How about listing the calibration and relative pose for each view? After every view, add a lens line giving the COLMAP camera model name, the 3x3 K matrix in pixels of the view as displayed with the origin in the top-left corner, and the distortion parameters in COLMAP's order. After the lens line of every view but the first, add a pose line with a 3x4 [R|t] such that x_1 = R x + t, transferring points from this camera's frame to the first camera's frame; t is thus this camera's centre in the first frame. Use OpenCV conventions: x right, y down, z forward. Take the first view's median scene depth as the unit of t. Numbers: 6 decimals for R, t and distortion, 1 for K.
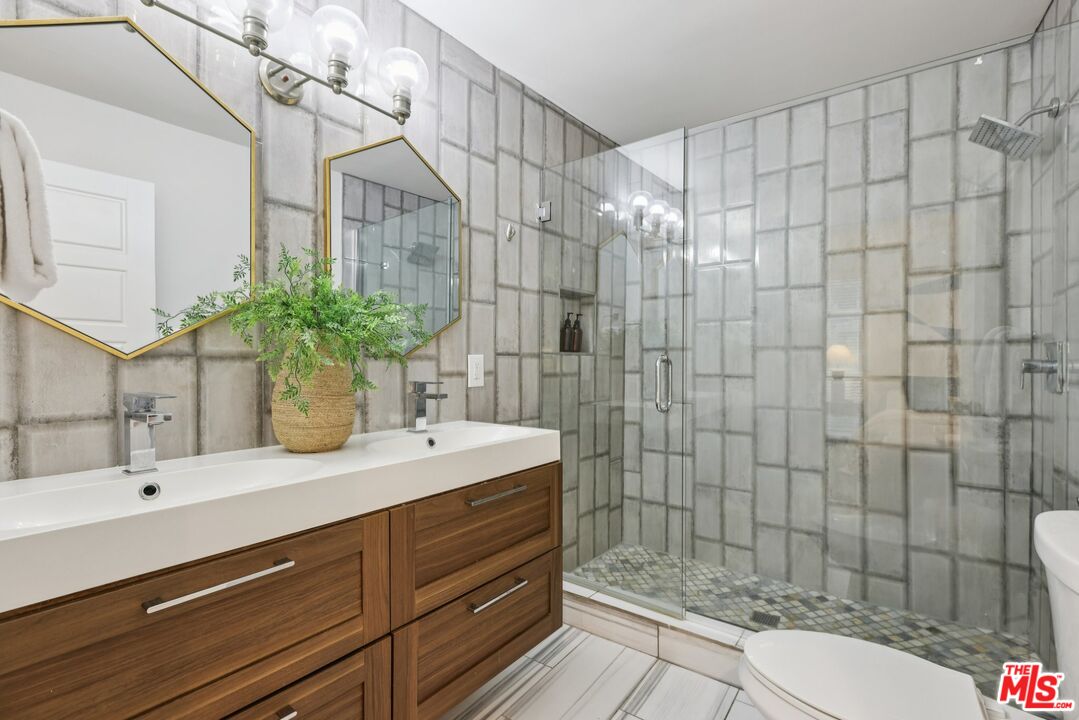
lens RADIAL K [[492.5, 0, 536.9], [0, 492.5, 359.5], [0, 0, 1]] dist [0.006478, -0.001975]
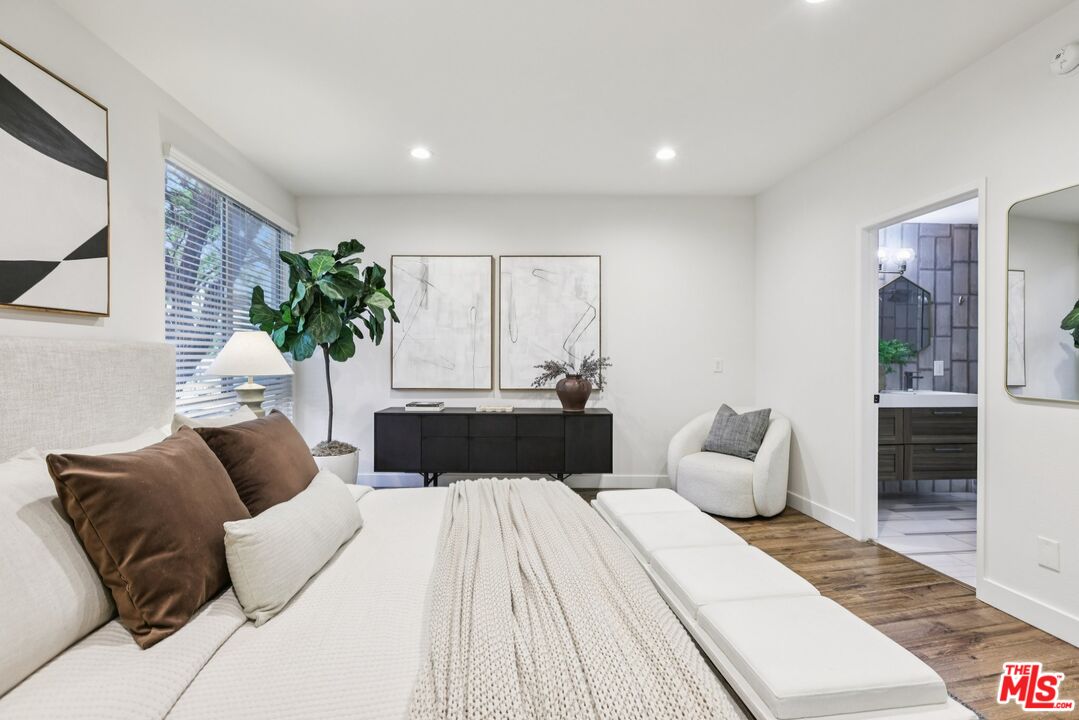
lens RADIAL K [[492.5, 0, 533.3], [0, 492.5, 360.6], [0, 0, 1]] dist [0.006478, -0.001975]
pose [[0.676049, 0.001756, -0.736855, 0.280726], [-0.002435, 0.999997, 0.000150, -0.007974], [0.736853, 0.001693, 0.676051, -1.840468]]
